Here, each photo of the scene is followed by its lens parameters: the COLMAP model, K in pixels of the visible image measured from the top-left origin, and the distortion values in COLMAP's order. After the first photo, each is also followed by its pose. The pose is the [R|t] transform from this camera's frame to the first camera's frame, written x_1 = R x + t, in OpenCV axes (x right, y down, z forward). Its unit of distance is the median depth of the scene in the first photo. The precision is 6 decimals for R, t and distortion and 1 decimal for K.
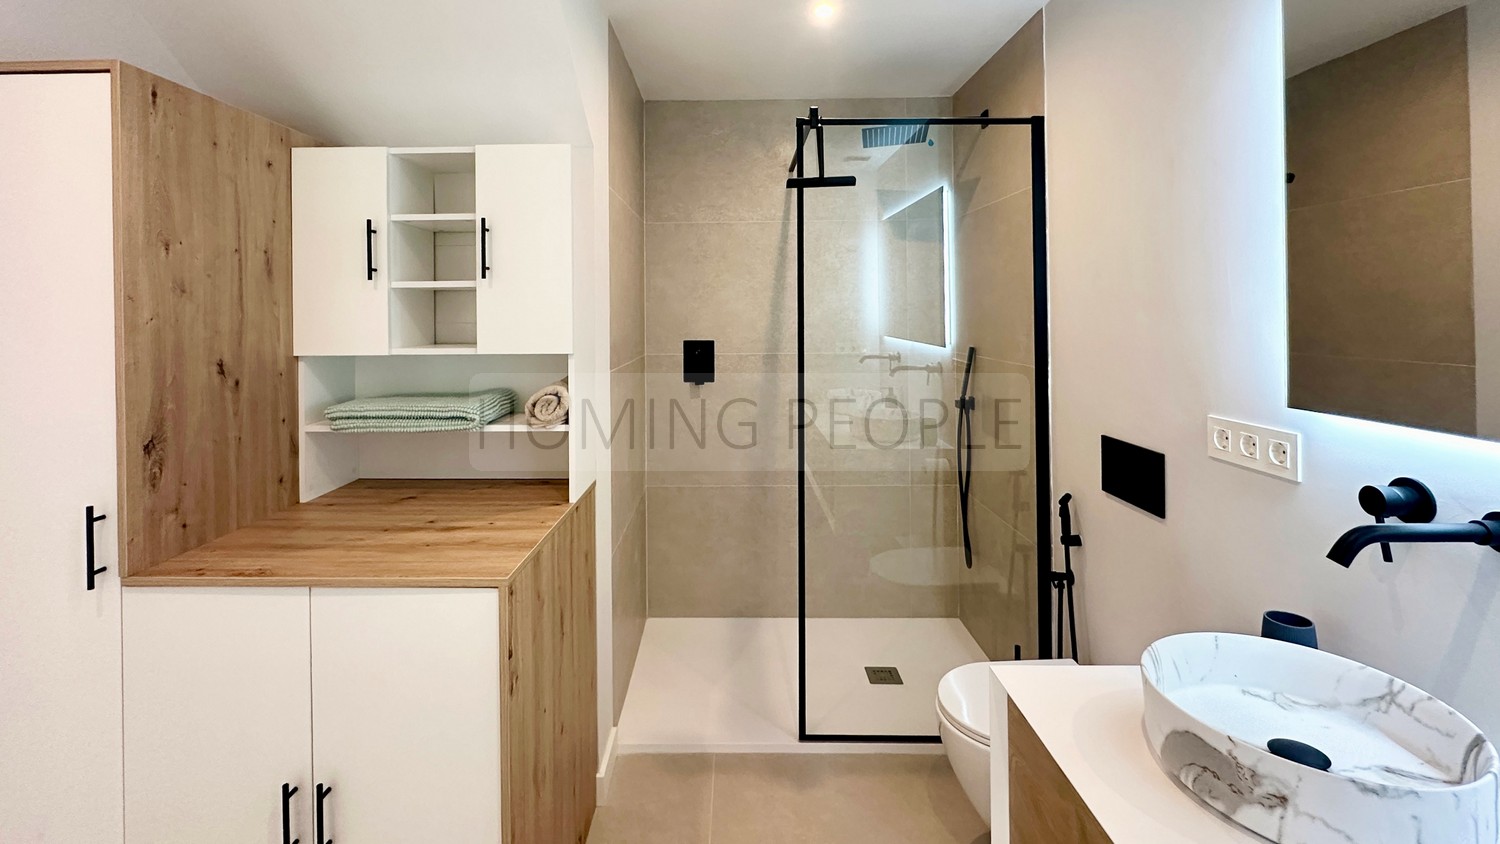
lens RADIAL K [[670.4, 0, 720.2], [0, 670.4, 312.1], [0, 0, 1]] dist [-0.001712, 0.000460]
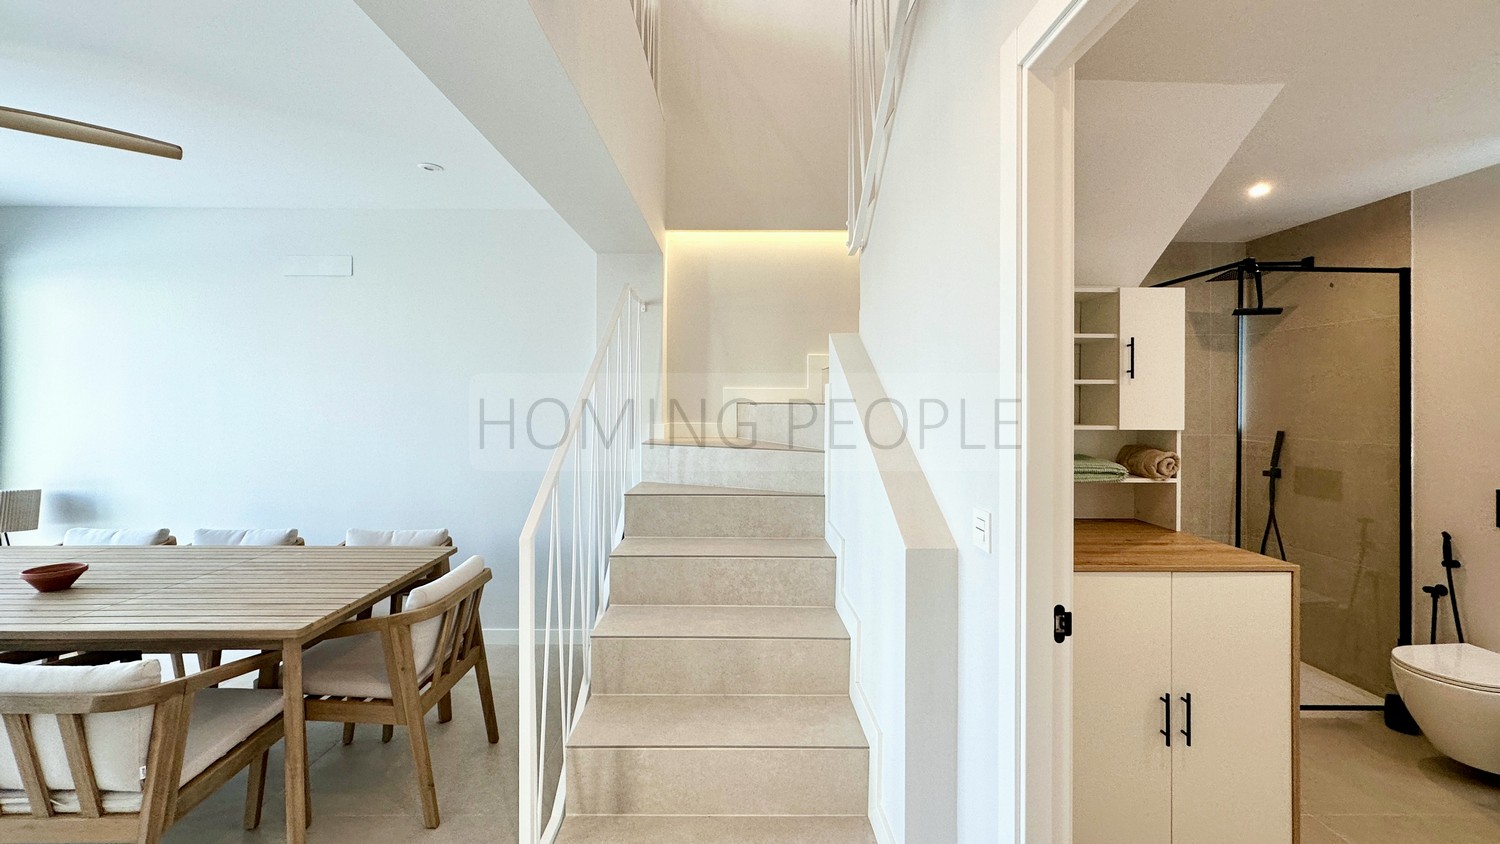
lens RADIAL K [[621.7, 0, 743.8], [0, 621.7, 399.8], [0, 0, 1]] dist [0.000668, -0.000036]
pose [[0.998779, 0.012370, 0.047827, -0.989015], [-0.012133, 0.999913, -0.005243, 0.011230], [-0.047887, 0.004657, 0.998842, -0.250605]]
